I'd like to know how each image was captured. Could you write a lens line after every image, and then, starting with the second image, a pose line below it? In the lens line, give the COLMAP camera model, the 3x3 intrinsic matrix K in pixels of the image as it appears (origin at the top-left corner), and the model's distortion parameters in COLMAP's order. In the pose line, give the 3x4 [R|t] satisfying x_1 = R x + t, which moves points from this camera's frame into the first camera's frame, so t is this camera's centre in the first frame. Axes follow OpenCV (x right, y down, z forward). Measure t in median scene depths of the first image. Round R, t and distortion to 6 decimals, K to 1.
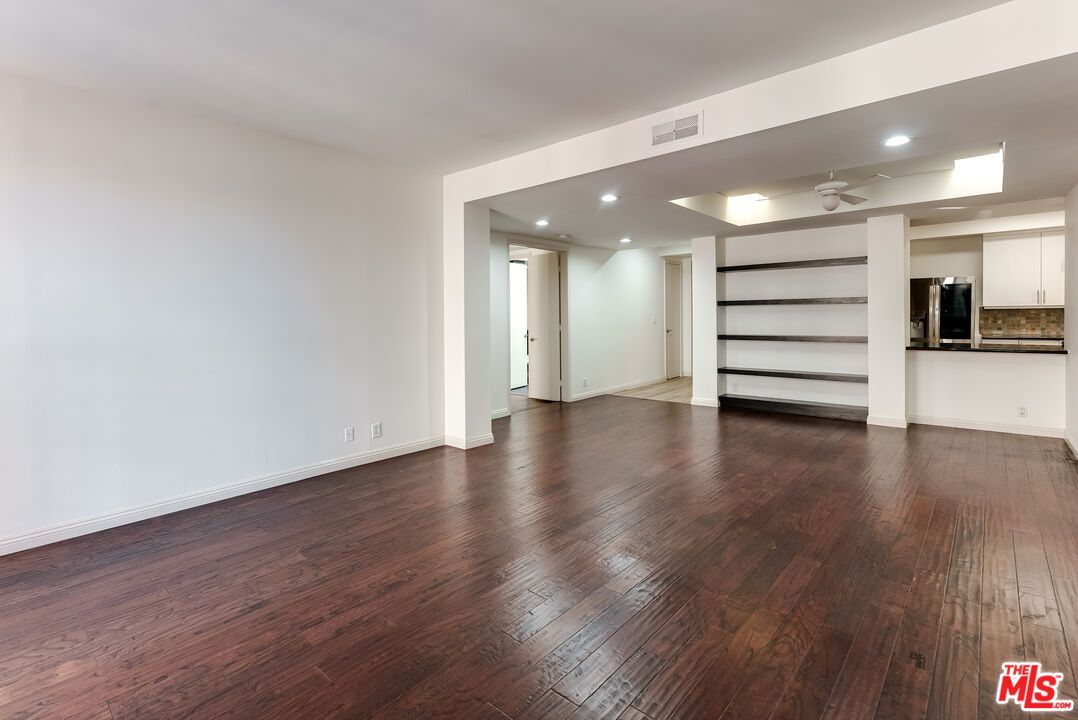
lens RADIAL K [[512.0, 0, 538.7], [0, 512.0, 319.7], [0, 0, 1]] dist [-0.000386, -0.000044]
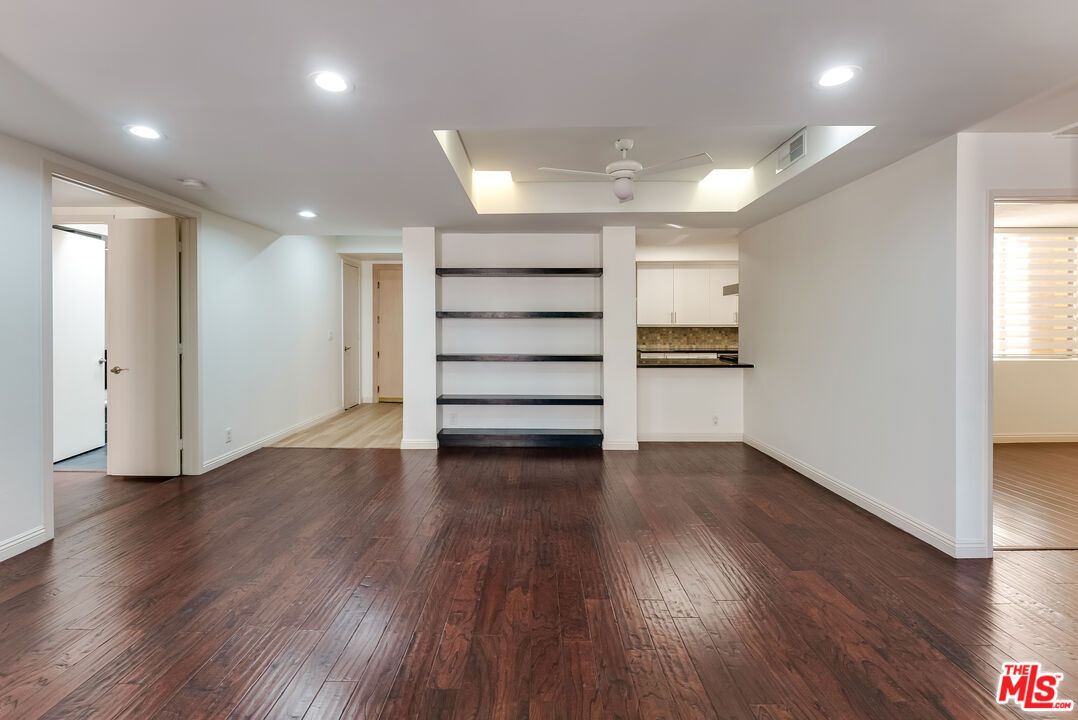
lens RADIAL K [[469.2, 0, 537.1], [0, 469.2, 333.2], [0, 0, 1]] dist [-0.002993, -0.000583]
pose [[0.753205, 0.005523, 0.657762, -0.002994], [-0.004438, 0.999985, -0.003315, -0.001763], [-0.657770, -0.000422, 0.753218, 0.355822]]
